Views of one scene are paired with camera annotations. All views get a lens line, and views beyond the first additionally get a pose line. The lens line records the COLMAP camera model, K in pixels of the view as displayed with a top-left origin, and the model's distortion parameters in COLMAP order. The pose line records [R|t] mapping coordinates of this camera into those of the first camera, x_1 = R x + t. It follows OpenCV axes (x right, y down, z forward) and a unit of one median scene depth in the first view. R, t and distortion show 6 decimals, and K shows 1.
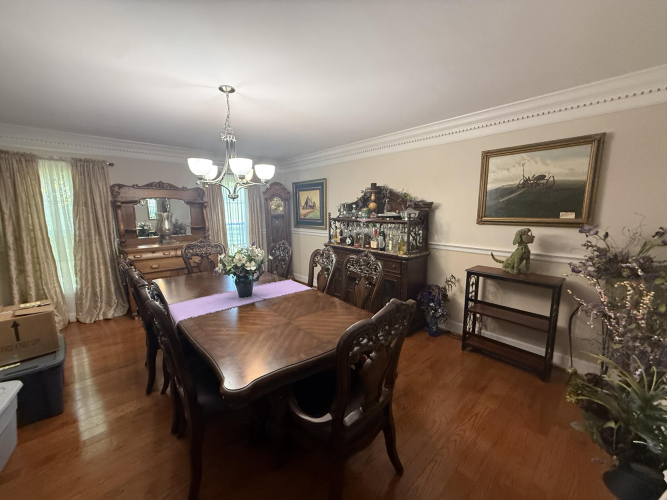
lens RADIAL K [[265.3, 0, 332.4], [0, 265.3, 250.6], [0, 0, 1]] dist [-0.001060, 0.000468]
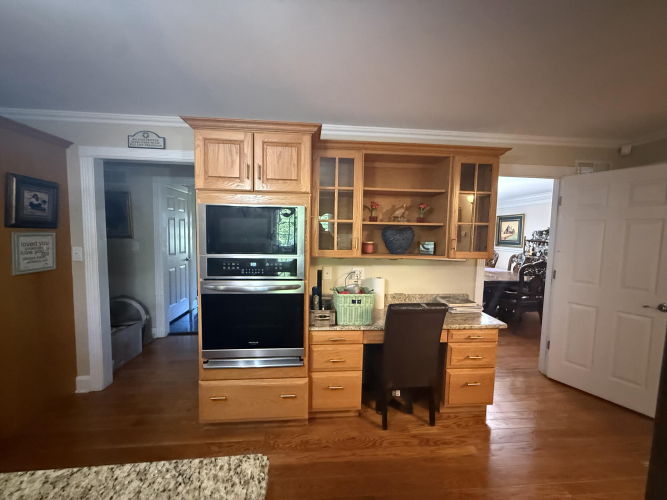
lens RADIAL K [[265.3, 0, 332.3], [0, 265.3, 251.3], [0, 0, 1]] dist [-0.001060, 0.000468]
pose [[0.791893, 0.065657, -0.607120, 0.044121], [-0.115190, 0.992416, -0.042923, 0.143711], [0.599697, 0.103924, 0.793450, -0.920478]]
